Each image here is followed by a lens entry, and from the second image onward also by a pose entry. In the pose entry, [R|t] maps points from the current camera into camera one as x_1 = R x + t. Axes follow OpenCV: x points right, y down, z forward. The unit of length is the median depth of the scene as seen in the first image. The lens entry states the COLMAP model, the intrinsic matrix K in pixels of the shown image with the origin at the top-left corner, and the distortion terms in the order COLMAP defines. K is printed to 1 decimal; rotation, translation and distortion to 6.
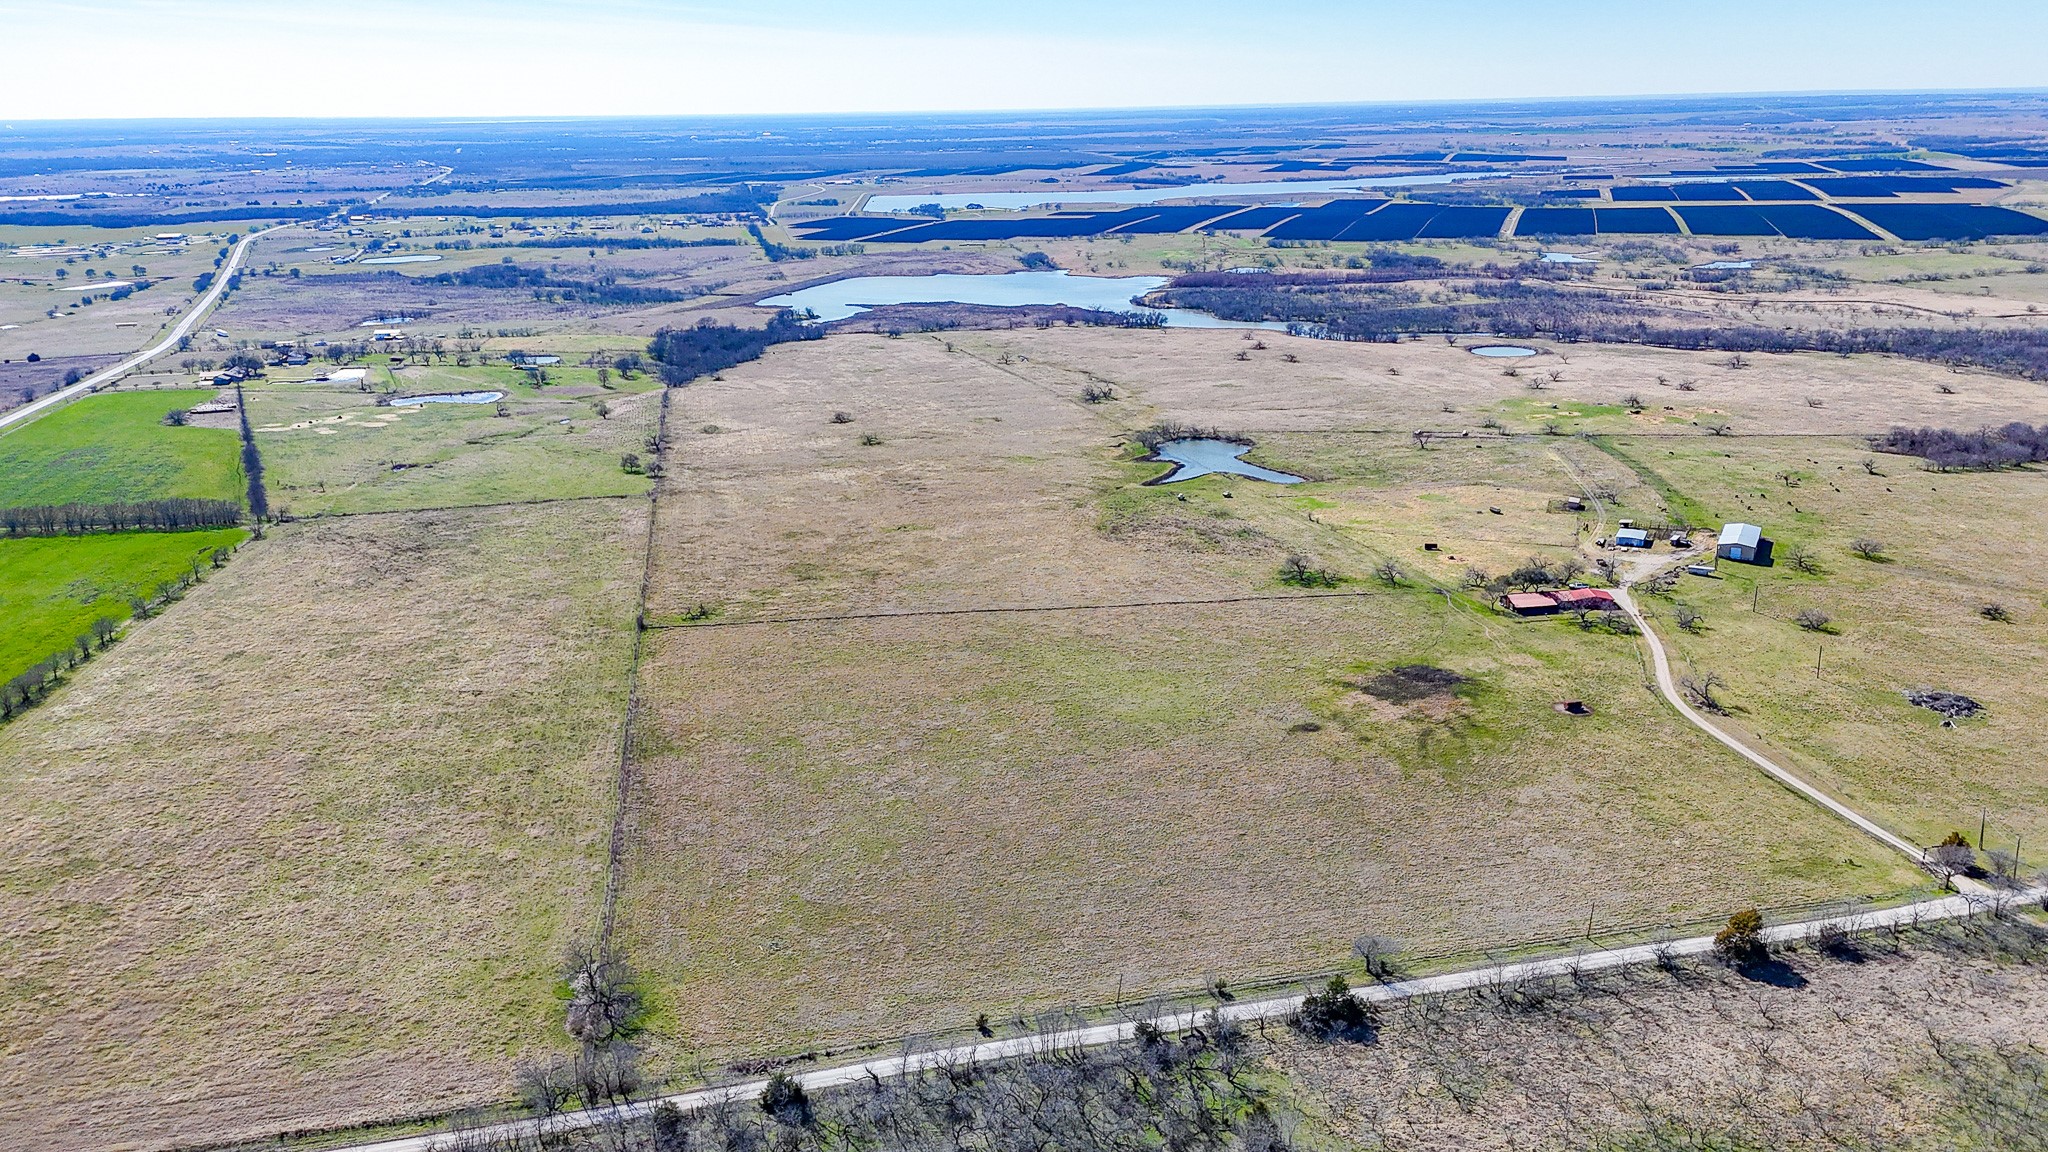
lens RADIAL K [[1530.3, 0, 1017.9], [0, 1530.3, 576.2], [0, 0, 1]] dist [0.078518, -0.072589]
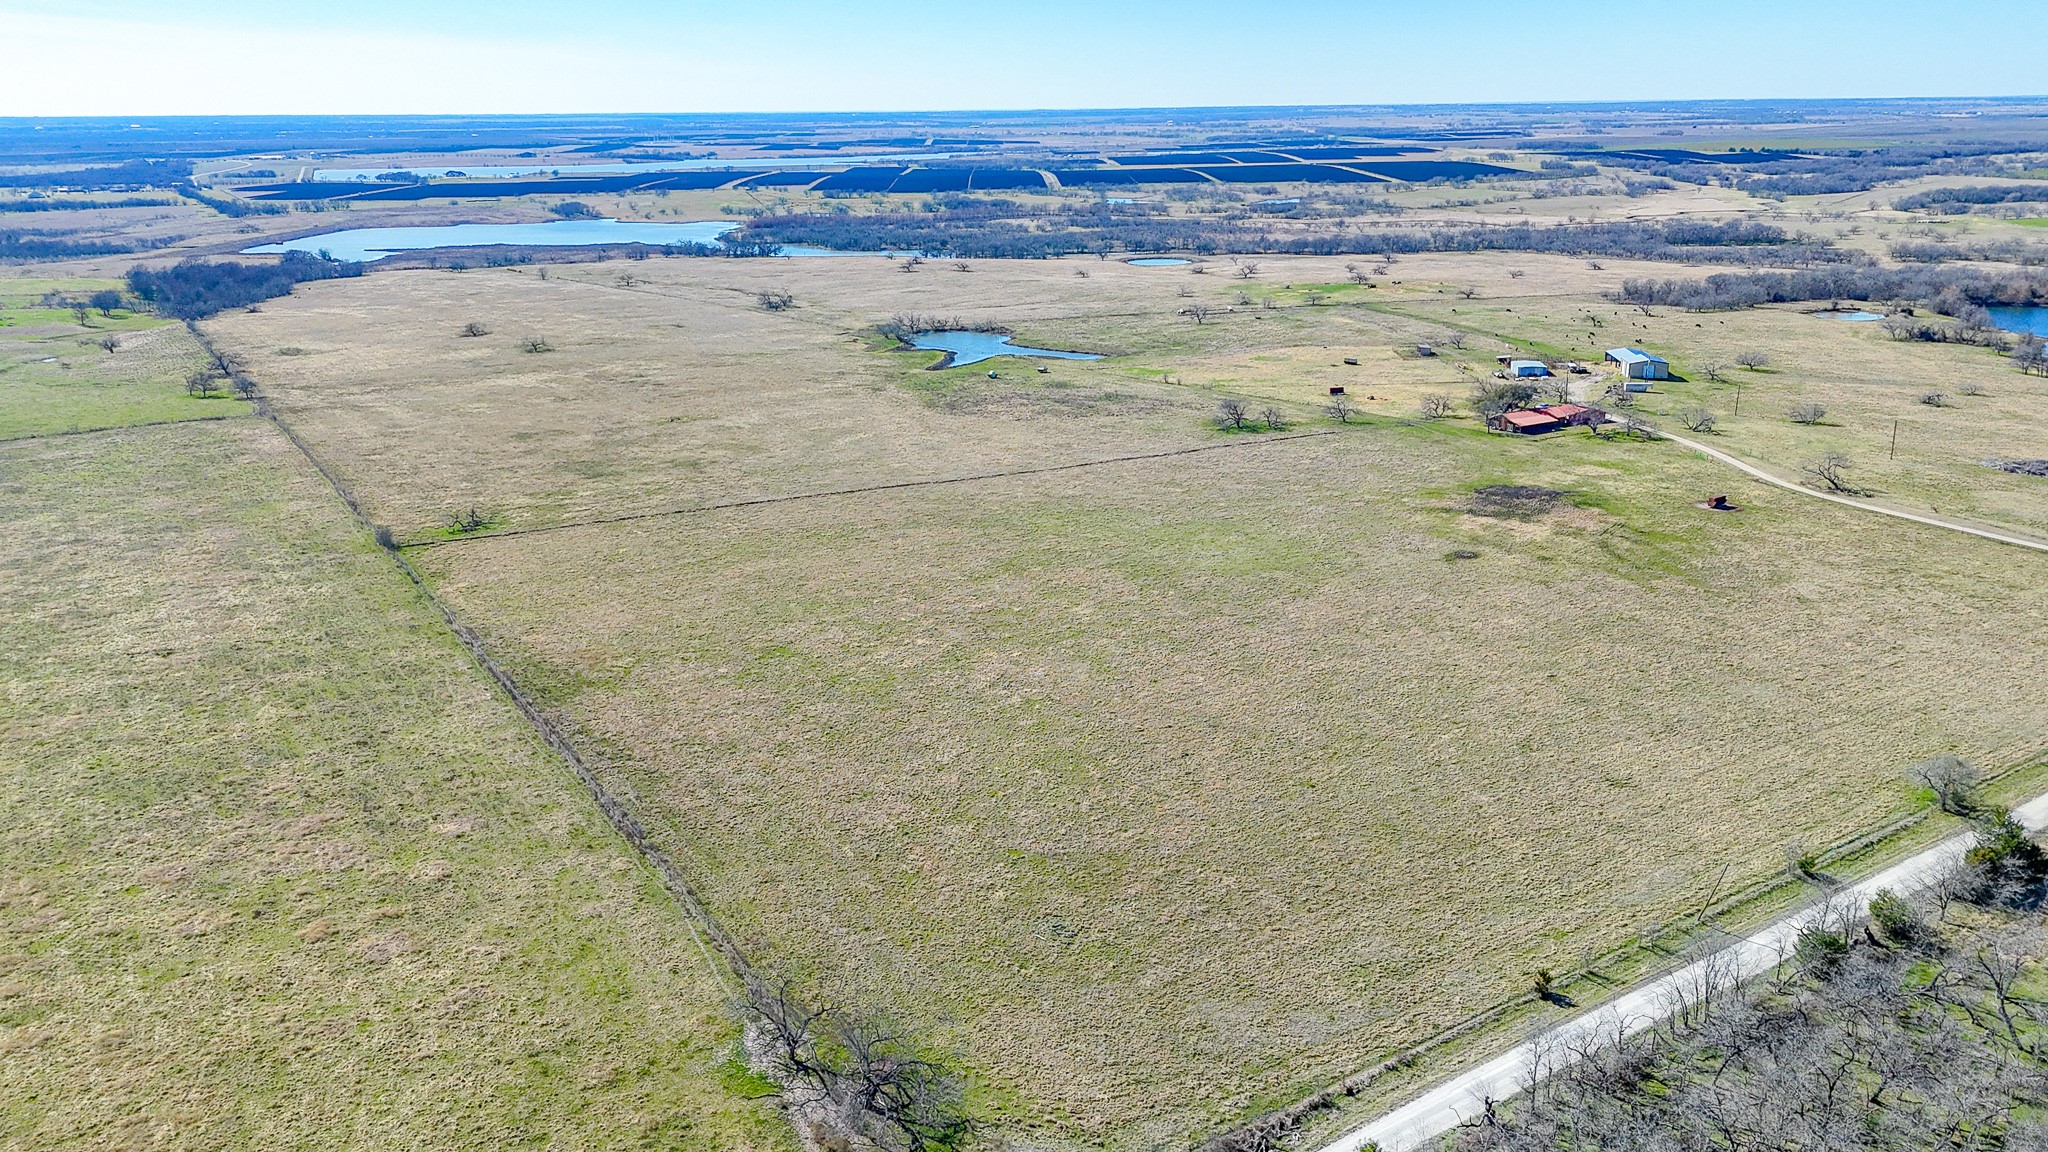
lens RADIAL K [[1530.3, 0, 1023.3], [0, 1530.3, 582.0], [0, 0, 1]] dist [0.078518, -0.072589]
pose [[0.937885, -0.096900, 0.333140, -0.121520], [0.098053, 0.995091, 0.013394, 0.037249], [-0.332802, 0.020104, 0.942782, 0.168326]]
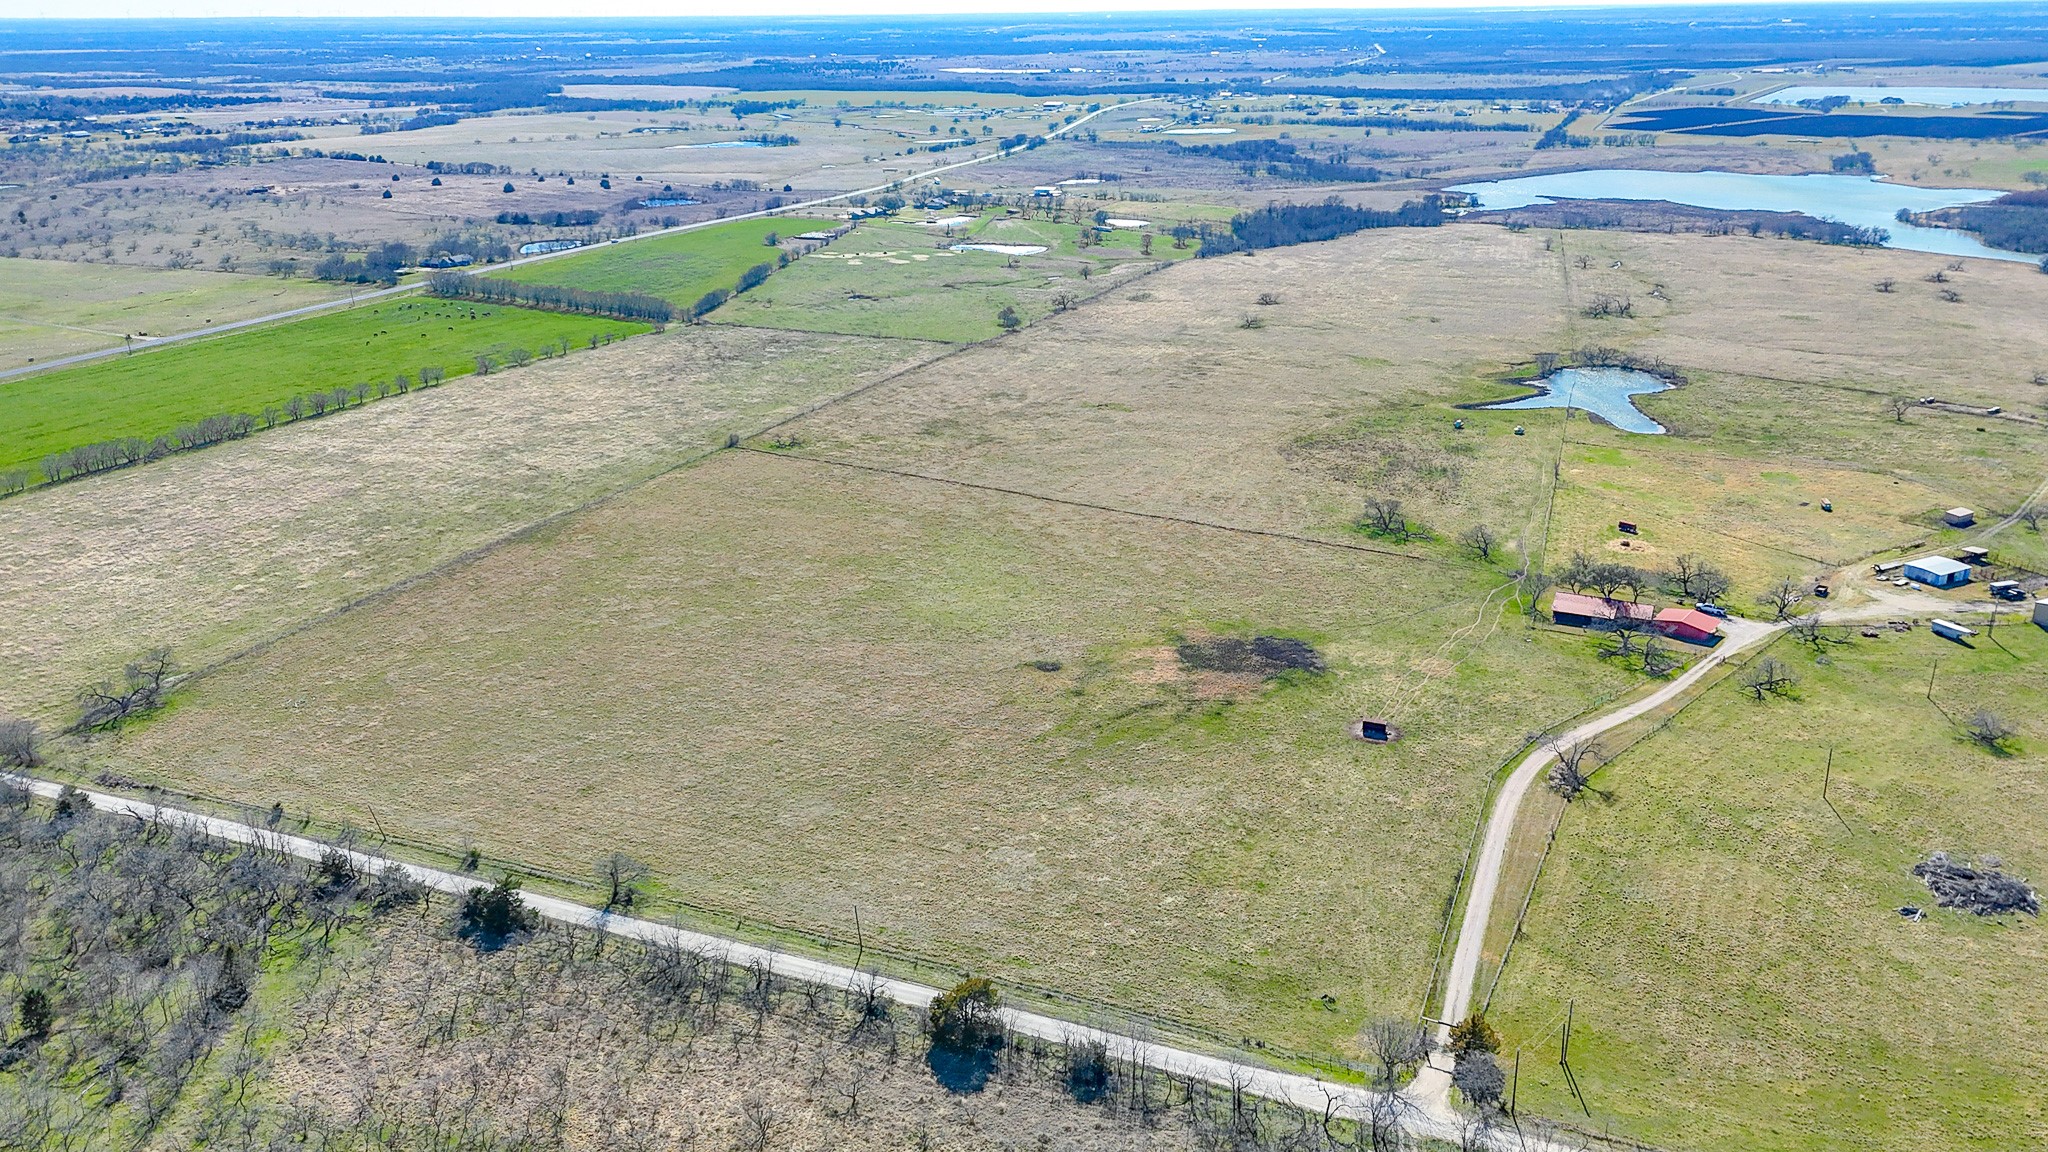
lens RADIAL K [[1530.3, 0, 1021.9], [0, 1530.3, 554.0], [0, 0, 1]] dist [0.078518, -0.072589]
pose [[0.813622, 0.202751, -0.544896, 0.287766], [-0.174633, 0.979170, 0.103583, -0.021399], [0.554548, 0.010879, 0.832081, 0.135041]]
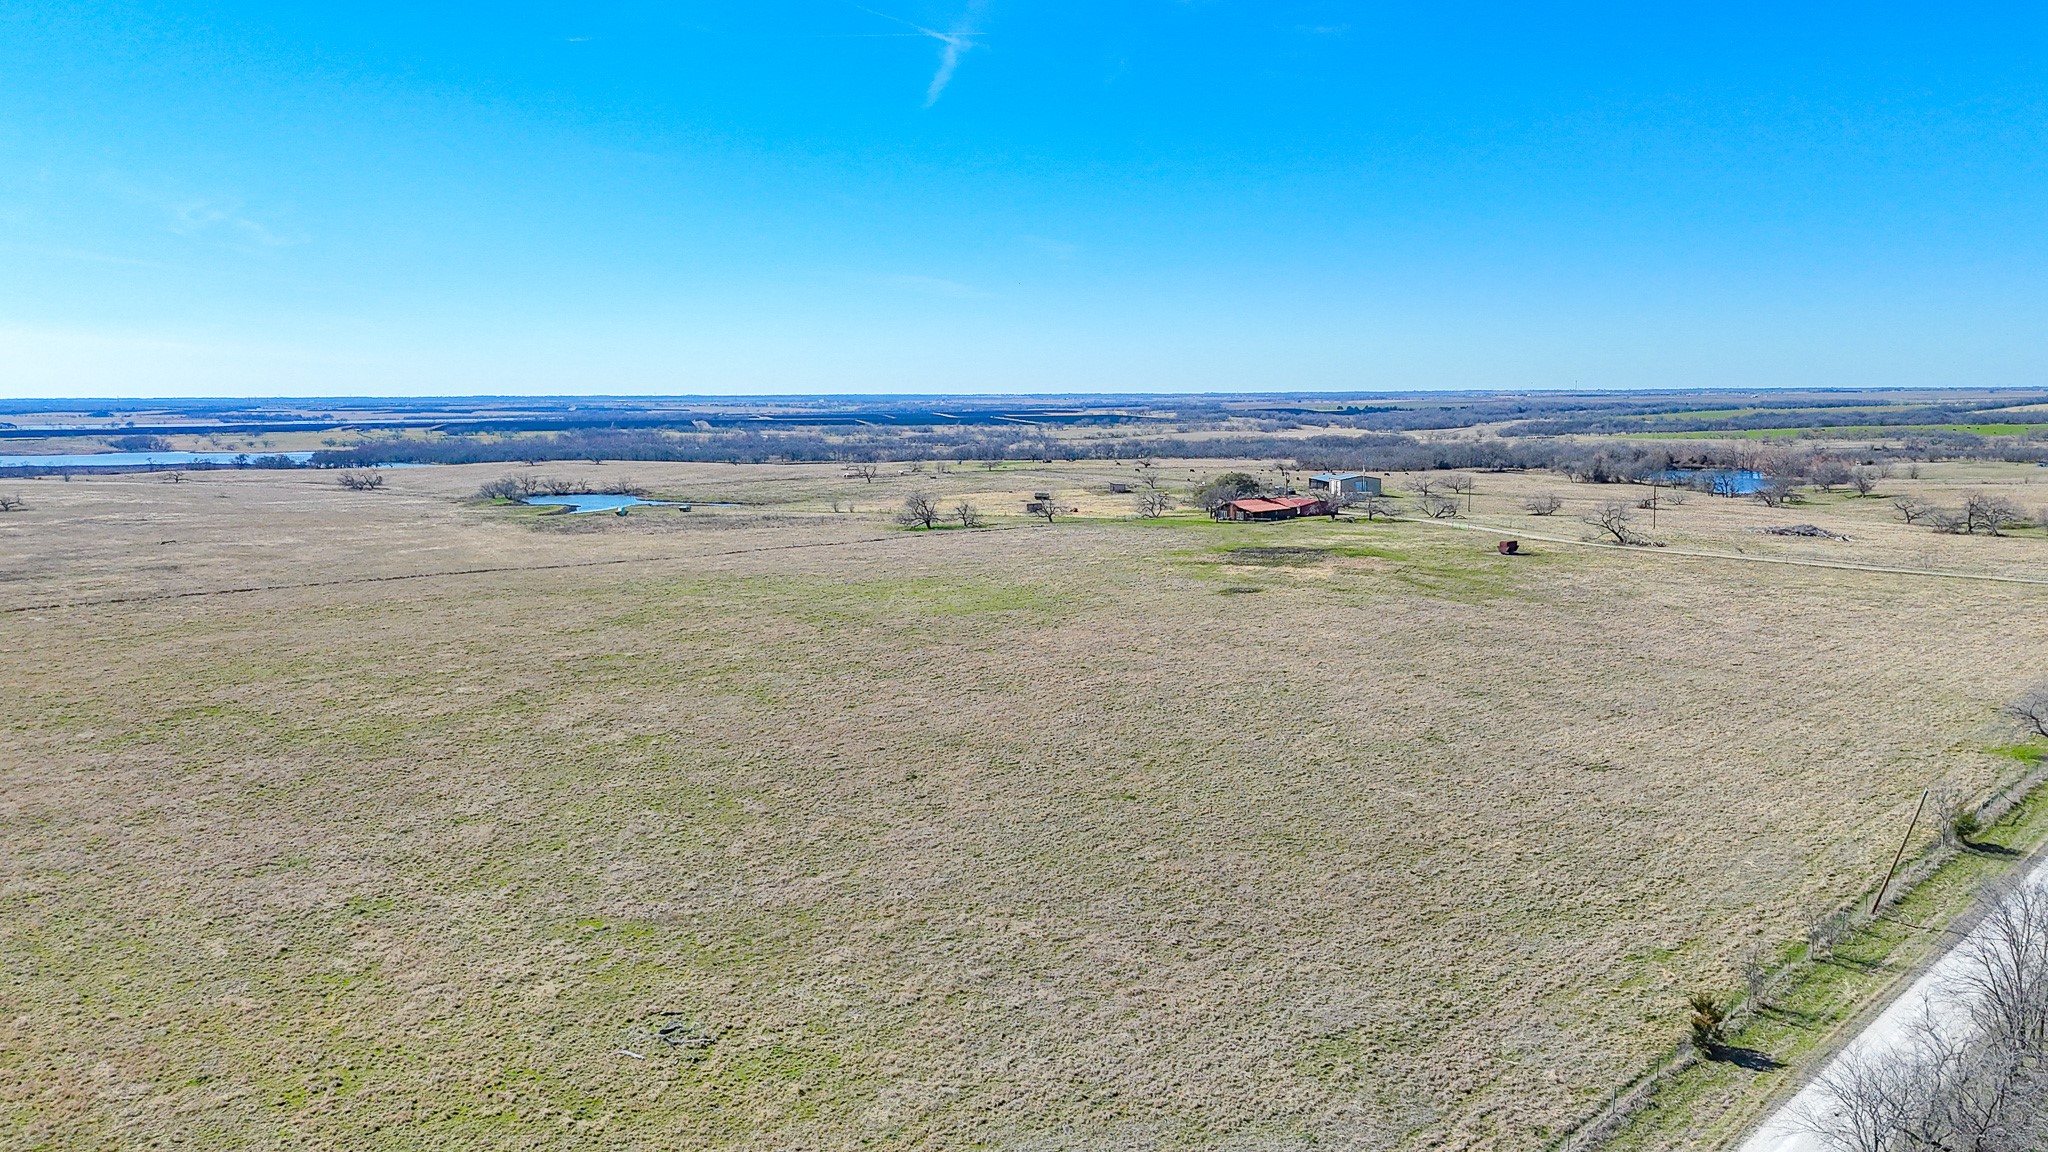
lens RADIAL K [[1530.3, 0, 1034.9], [0, 1530.3, 566.7], [0, 0, 1]] dist [0.078518, -0.072589]
pose [[0.834565, -0.050879, 0.548555, -0.086152], [0.155565, 0.976968, -0.146060, 0.074429], [-0.528489, 0.207232, 0.823258, 0.263413]]
